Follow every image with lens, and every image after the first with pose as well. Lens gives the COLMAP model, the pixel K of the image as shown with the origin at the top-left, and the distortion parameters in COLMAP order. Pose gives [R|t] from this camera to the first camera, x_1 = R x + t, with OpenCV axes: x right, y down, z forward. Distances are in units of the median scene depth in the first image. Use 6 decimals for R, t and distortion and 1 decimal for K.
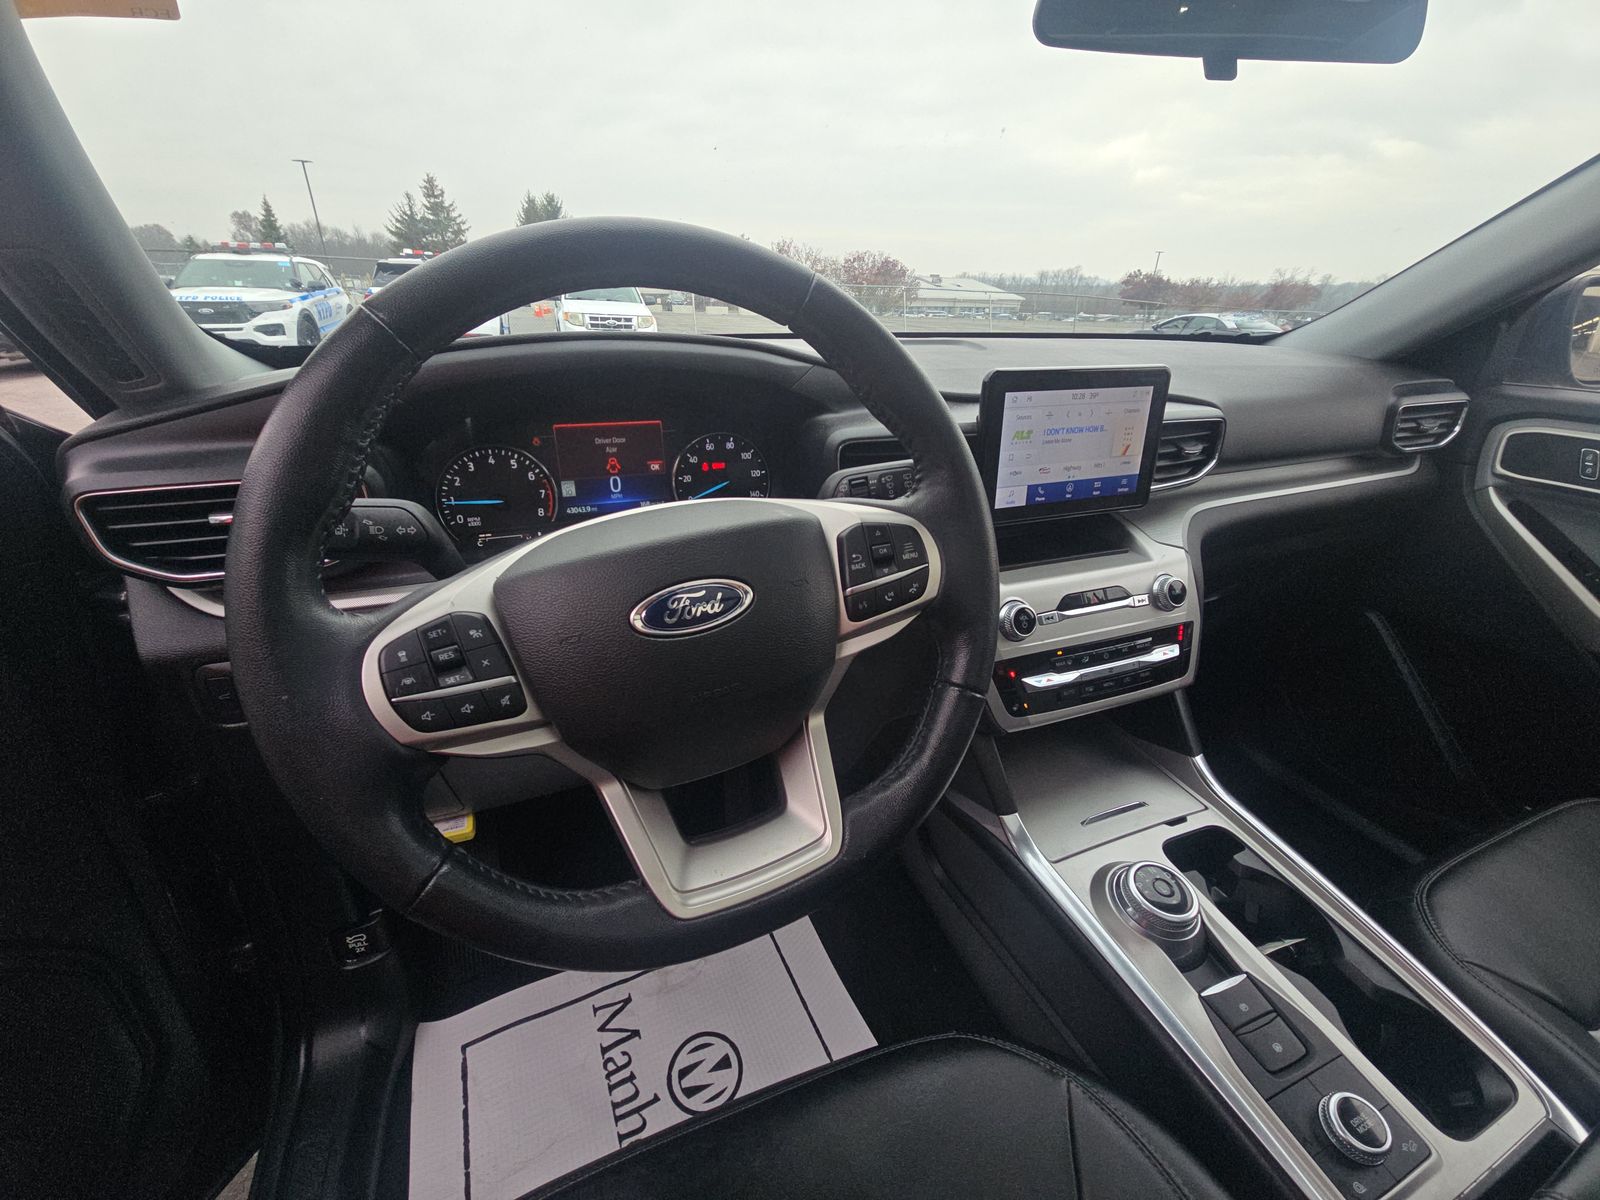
lens RADIAL K [[647.7, 0, 799.7], [0, 647.7, 586.1], [0, 0, 1]] dist [0.001319, 0.000157]
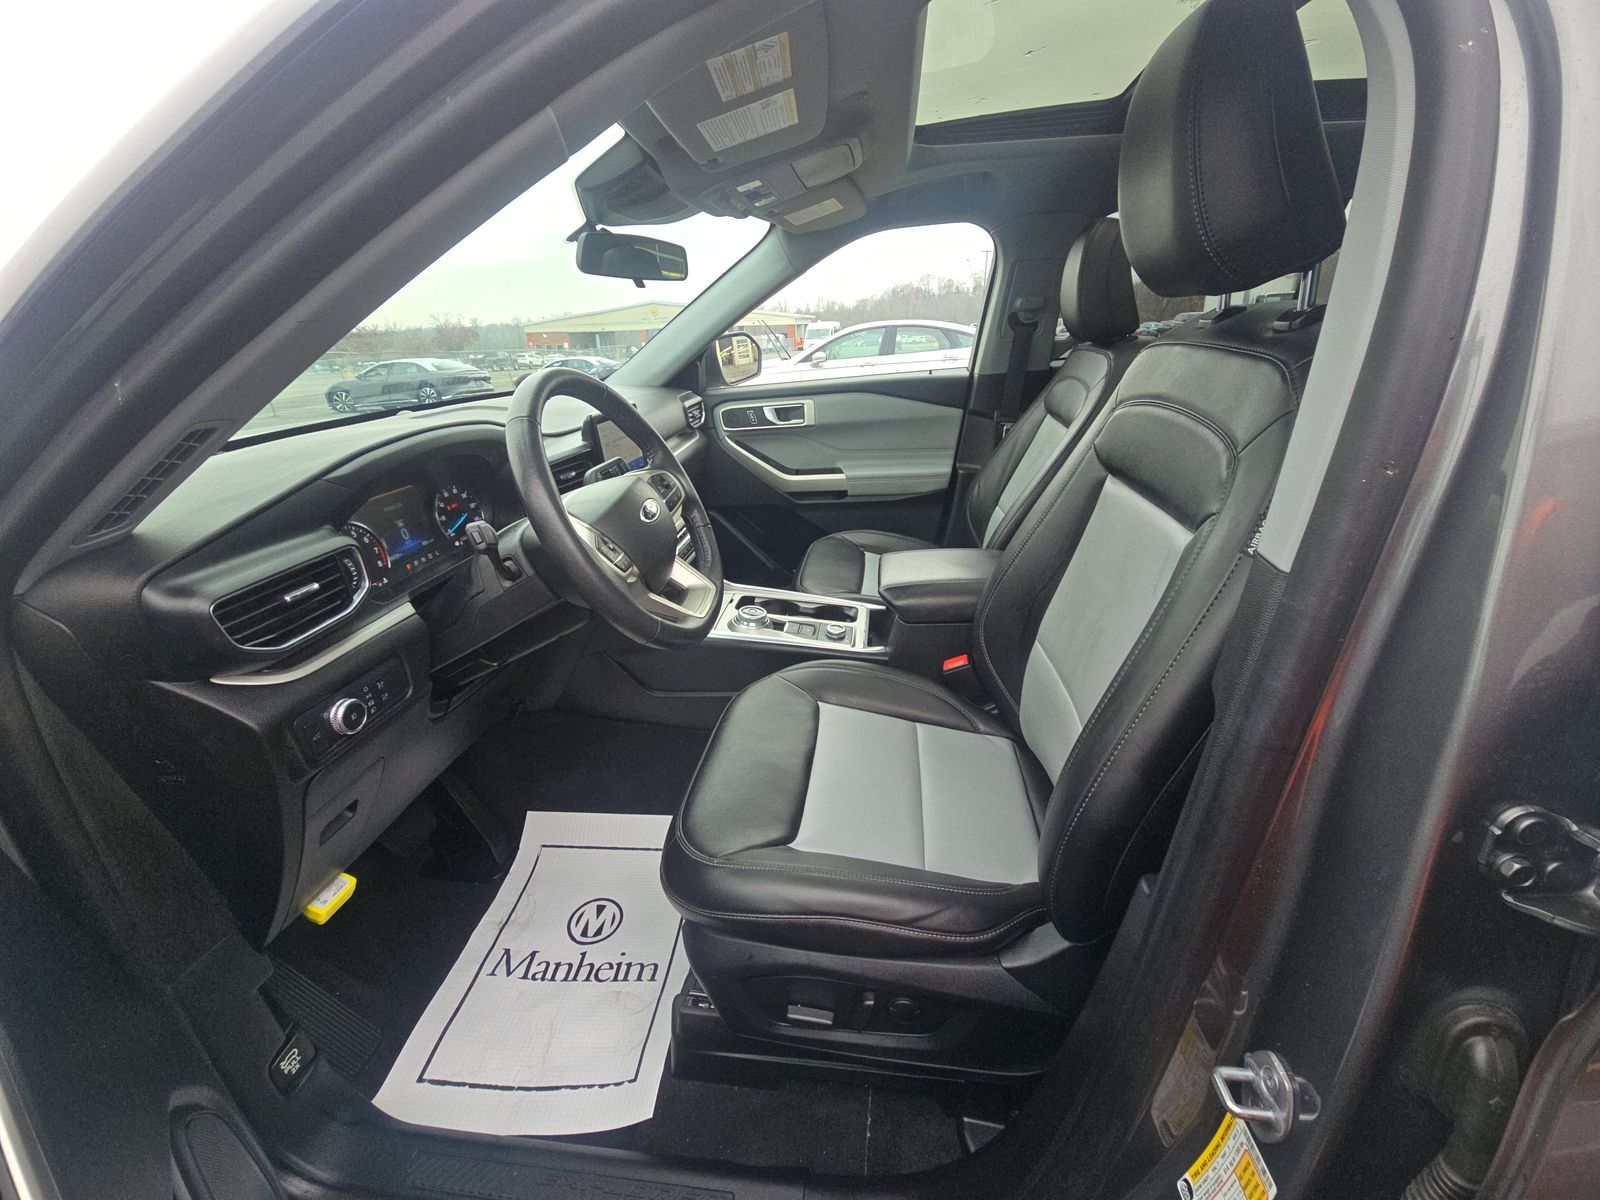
lens RADIAL K [[647.7, 0, 799.7], [0, 647.7, 586.1], [0, 0, 1]] dist [0.001319, 0.000157]
pose [[0.481549, -0.362253, 0.798050, -0.811691], [0.409082, 0.898205, 0.160873, 0.052889], [-0.775089, 0.248999, 0.580721, -0.350882]]
